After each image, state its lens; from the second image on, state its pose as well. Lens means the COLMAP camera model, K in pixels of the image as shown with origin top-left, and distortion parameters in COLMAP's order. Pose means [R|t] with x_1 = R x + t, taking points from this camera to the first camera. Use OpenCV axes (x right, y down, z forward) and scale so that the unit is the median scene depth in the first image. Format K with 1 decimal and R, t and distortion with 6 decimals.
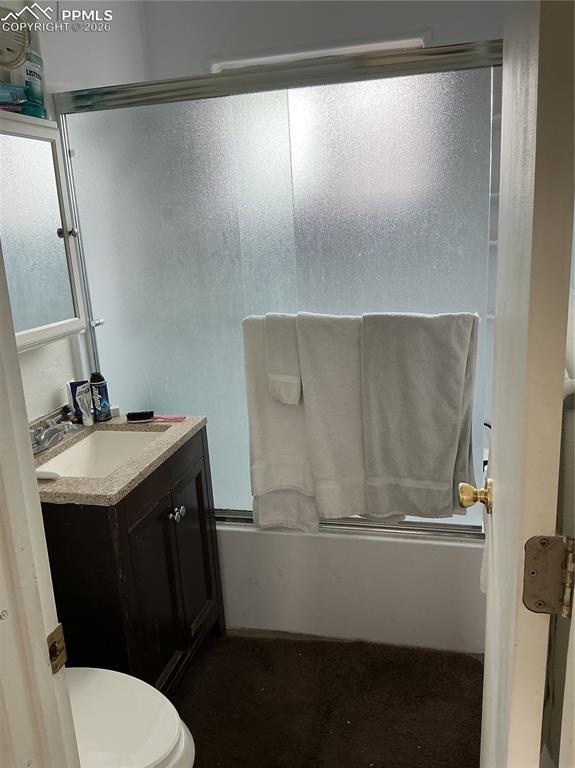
lens RADIAL K [[635.3, 0, 287.5], [0, 635.3, 384.0], [0, 0, 1]] dist [0.123175, -0.245073]
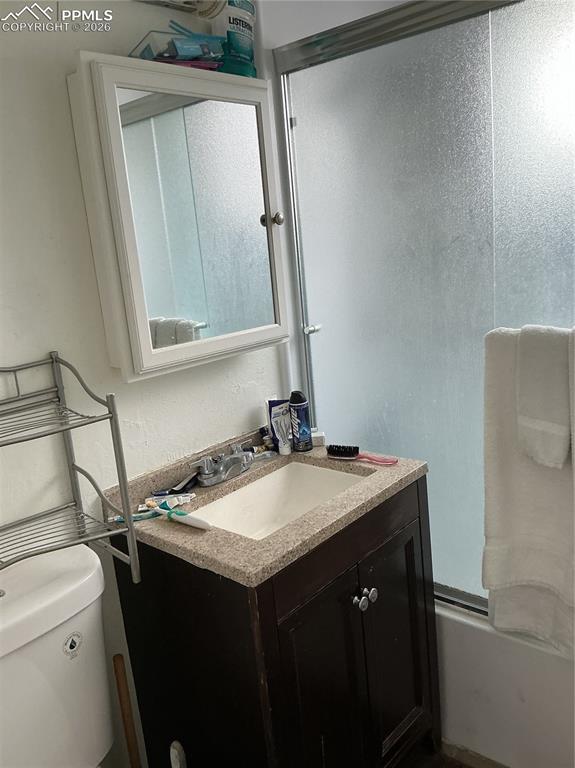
lens RADIAL K [[635.3, 0, 287.5], [0, 635.3, 384.0], [0, 0, 1]] dist [0.123175, -0.245073]
pose [[0.889798, 0.078238, -0.449598, 0.054121], [-0.075990, 0.996842, 0.023076, -0.045353], [0.449984, 0.013632, 0.892933, 0.276147]]
